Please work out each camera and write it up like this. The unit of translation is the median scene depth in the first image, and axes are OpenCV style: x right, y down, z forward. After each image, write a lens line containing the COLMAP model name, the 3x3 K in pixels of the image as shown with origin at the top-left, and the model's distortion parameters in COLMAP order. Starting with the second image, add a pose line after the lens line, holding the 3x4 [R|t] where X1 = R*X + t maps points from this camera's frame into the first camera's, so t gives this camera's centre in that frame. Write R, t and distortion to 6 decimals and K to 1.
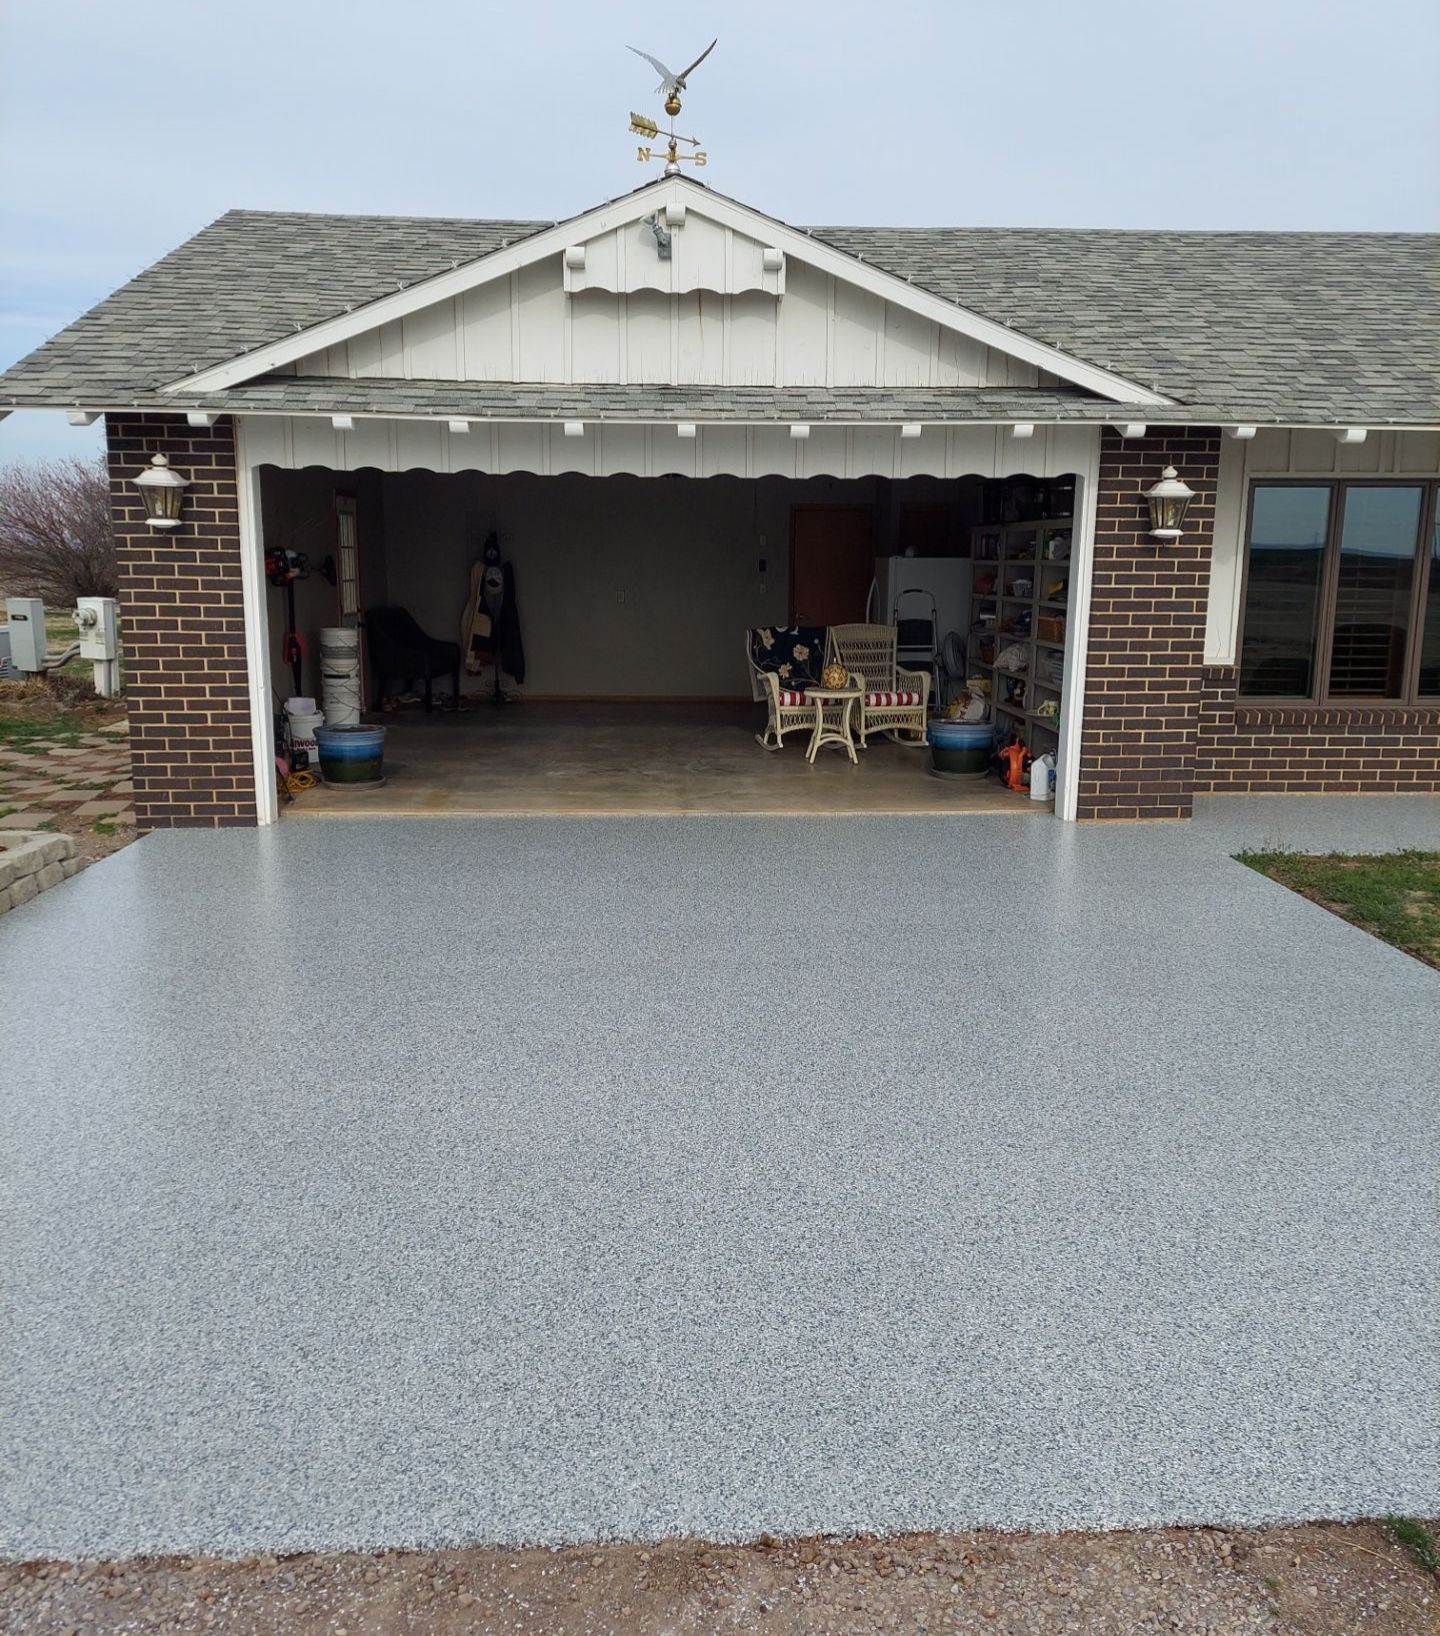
lens RADIAL K [[1352.8, 0, 715.6], [0, 1352.8, 790.0], [0, 0, 1]] dist [0.122905, -0.166335]
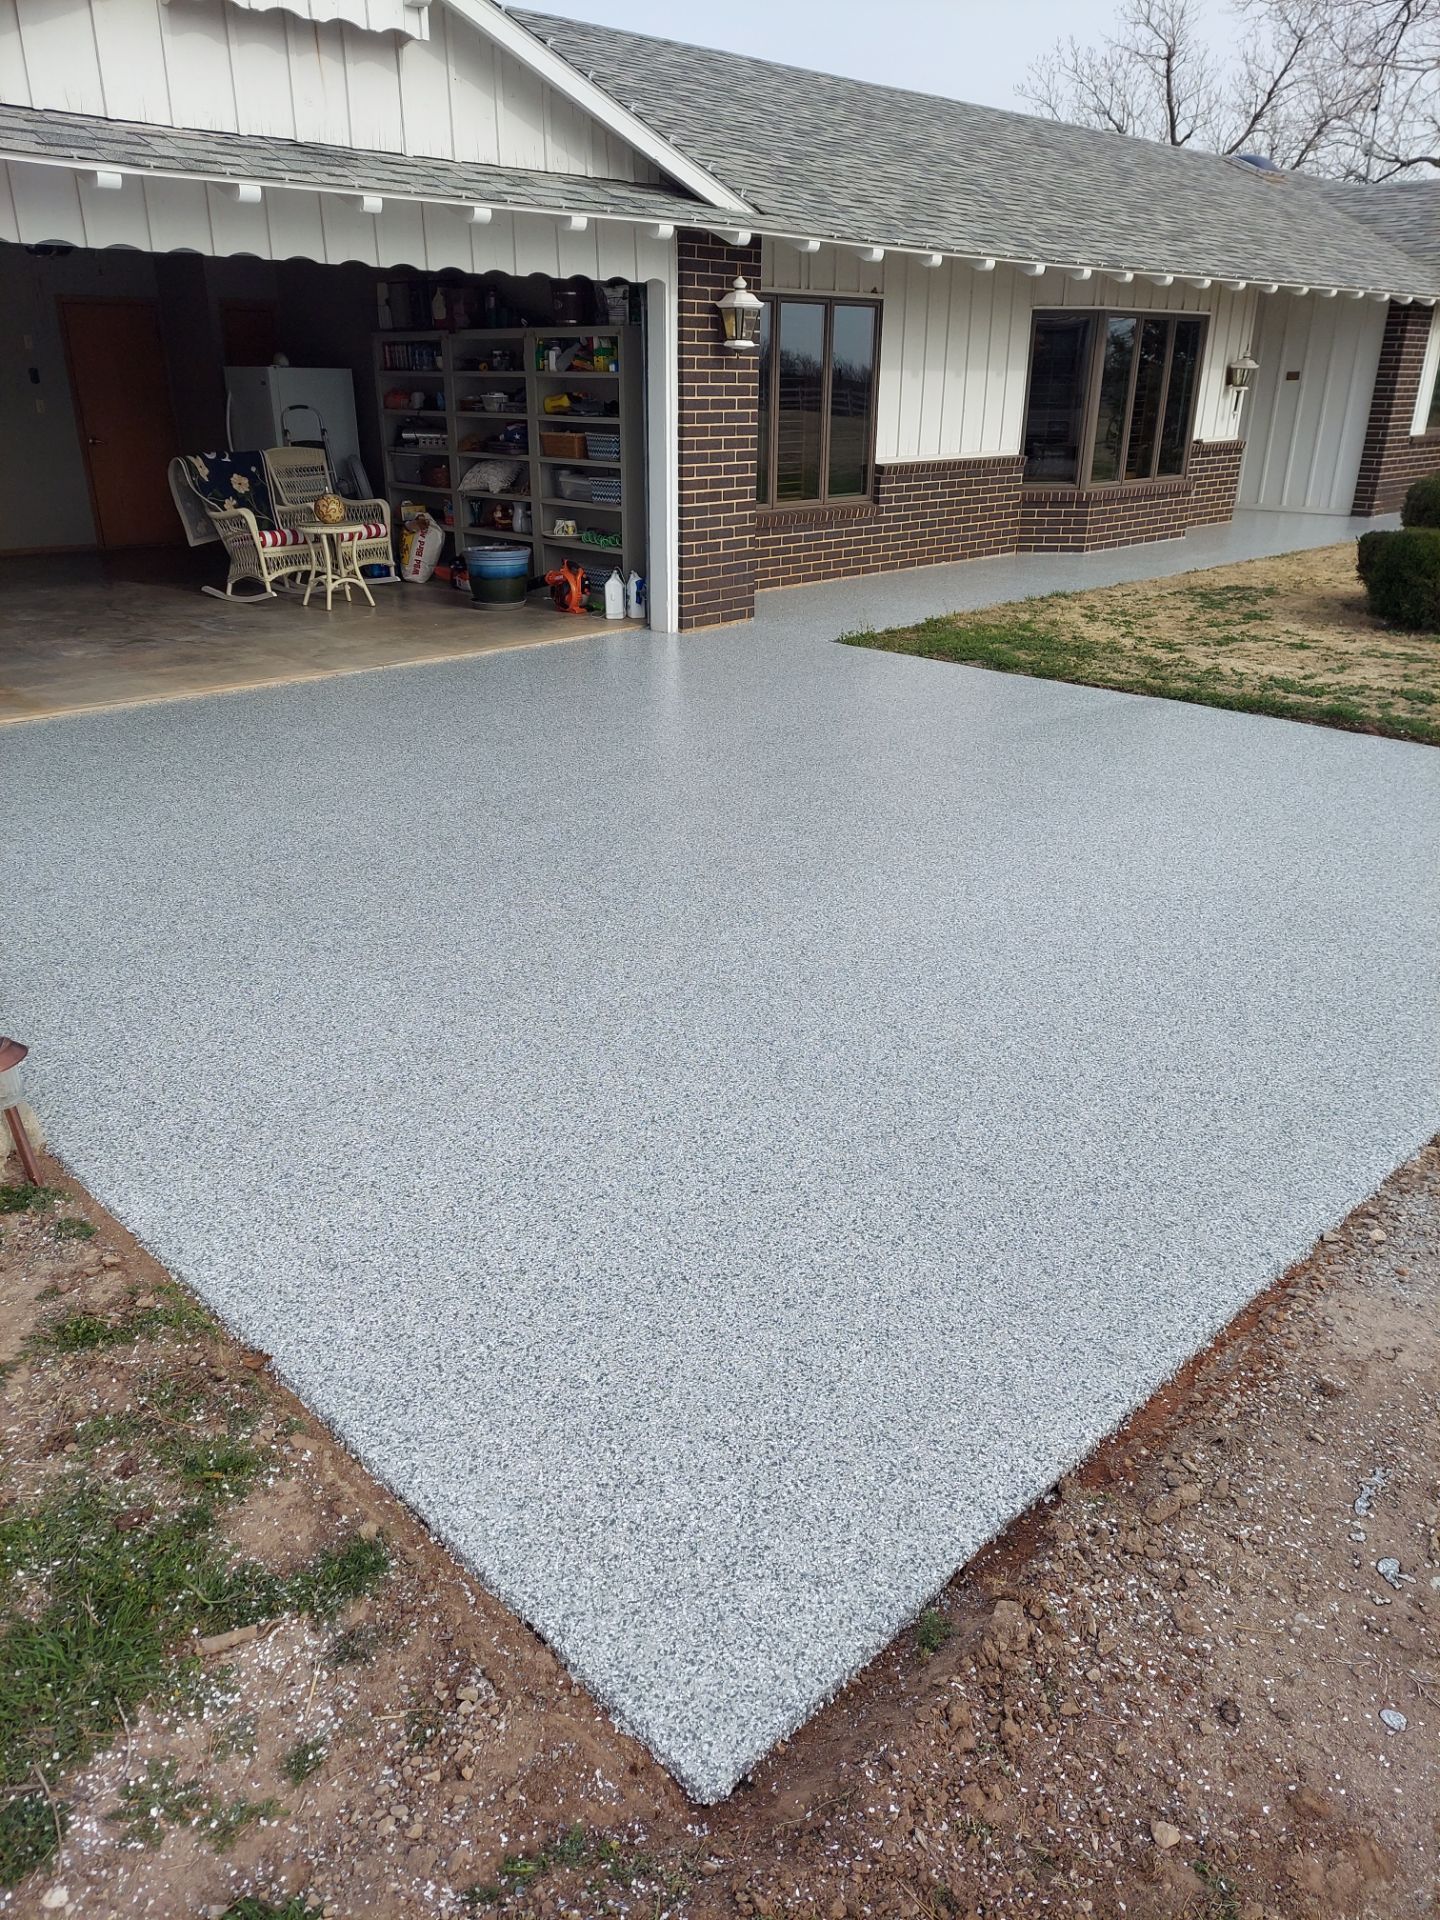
lens RADIAL K [[1364.6, 0, 720.0], [0, 1364.6, 960.0], [0, 0, 1]] dist [0.089356, -0.091893]
pose [[0.744977, -0.264583, 0.612377, -0.456584], [0.115805, 0.955337, 0.271881, -0.021088], [-0.656961, -0.131629, 0.742345, 0.130574]]
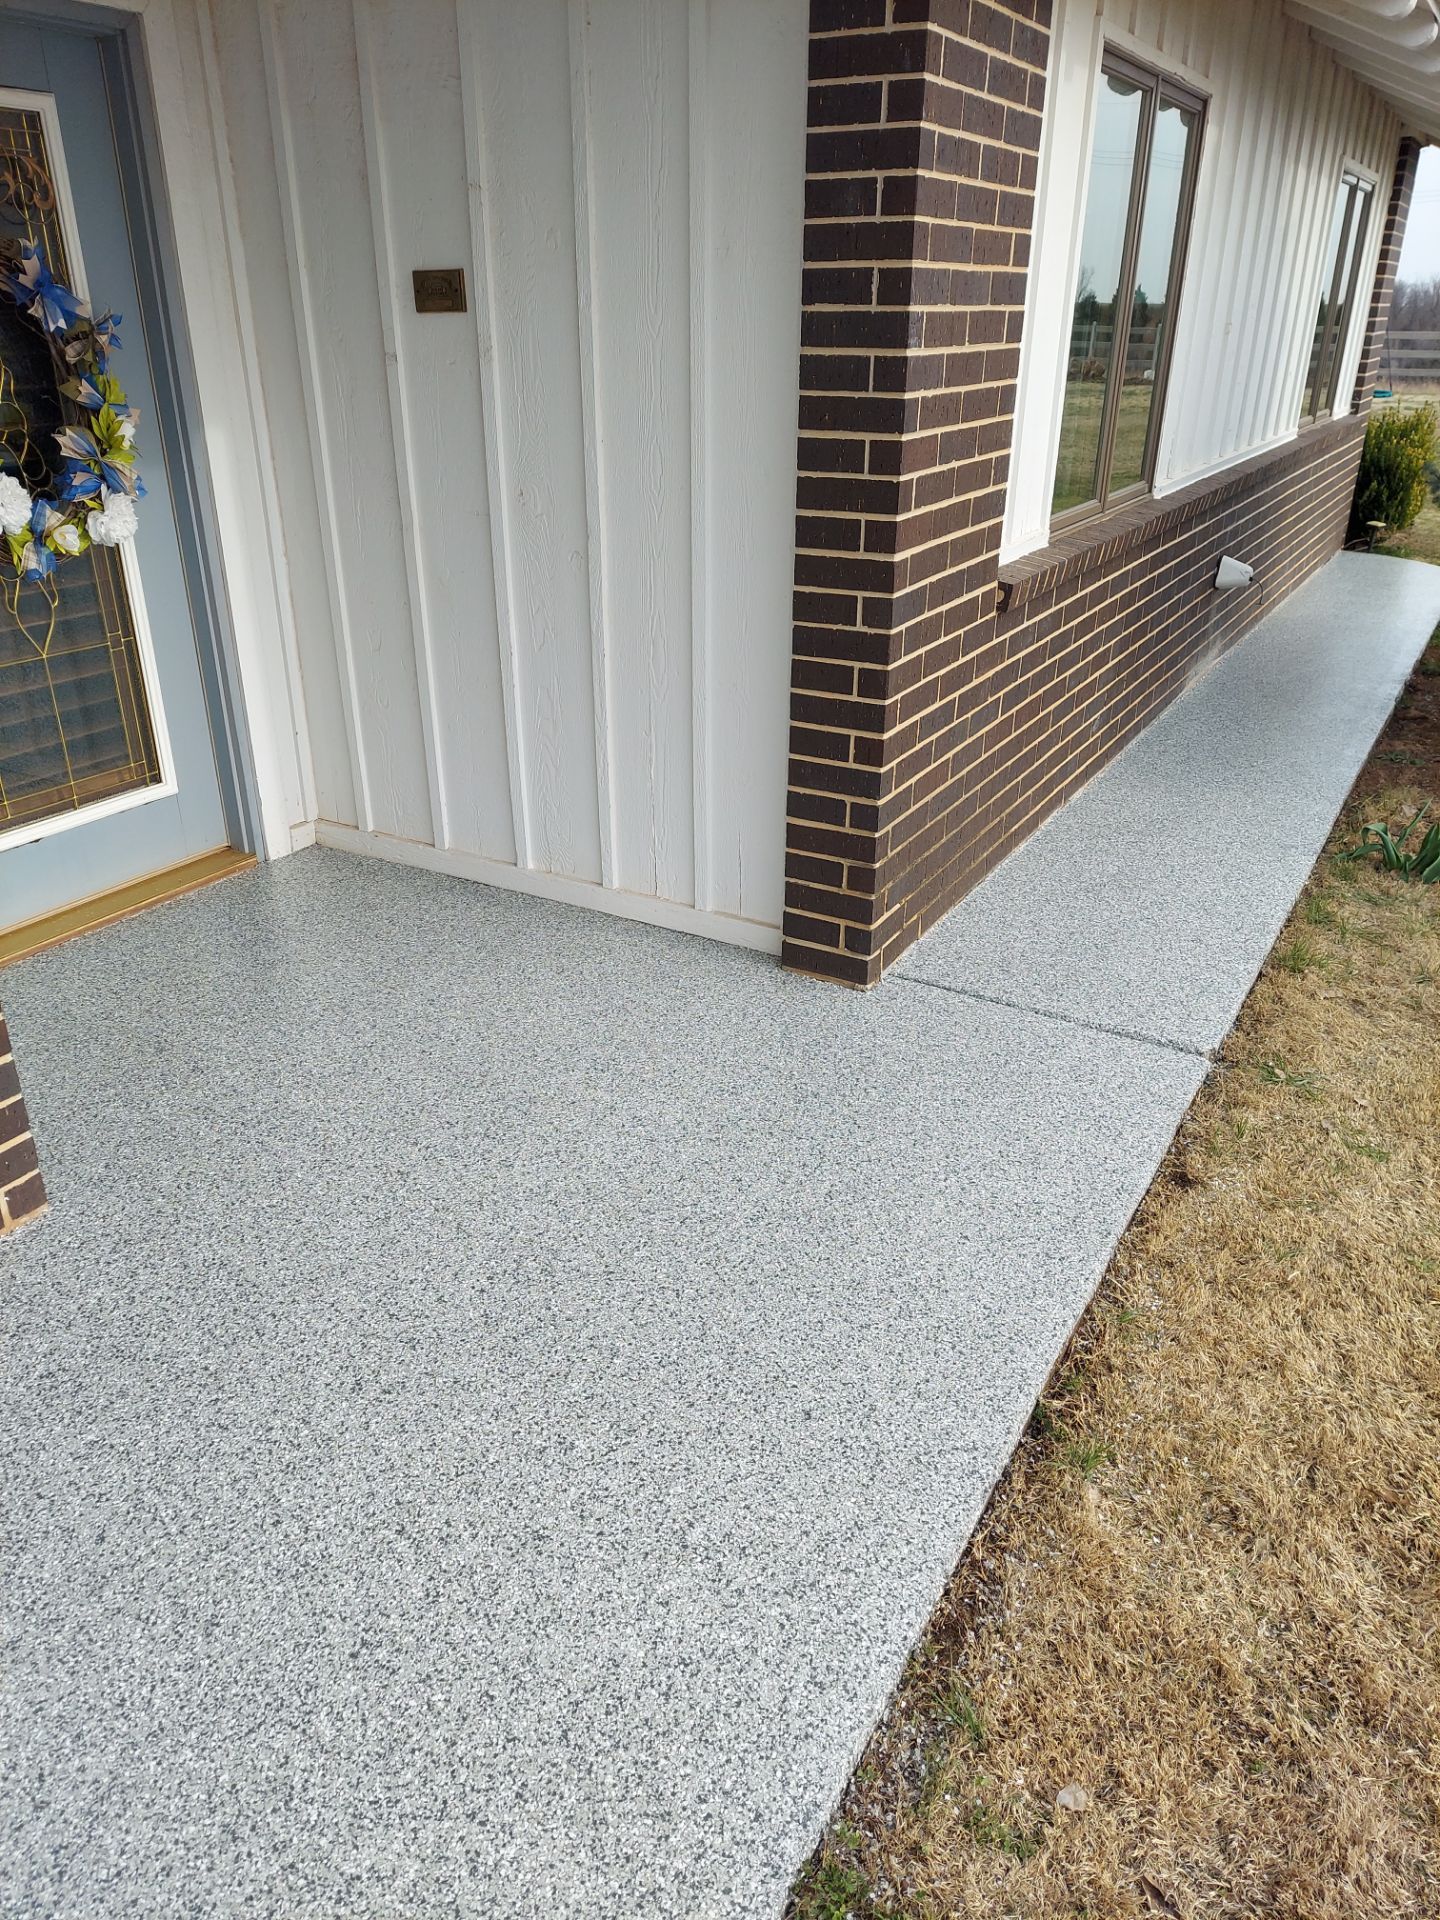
lens RADIAL K [[1364.6, 0, 720.0], [0, 1364.6, 960.0], [0, 0, 1]] dist [0.089356, -0.091893]
pose [[0.537567, -0.367486, 0.758931, 1.003895], [0.147122, 0.927108, 0.344711, -0.113881], [-0.830287, -0.073650, 0.552448, 0.765533]]
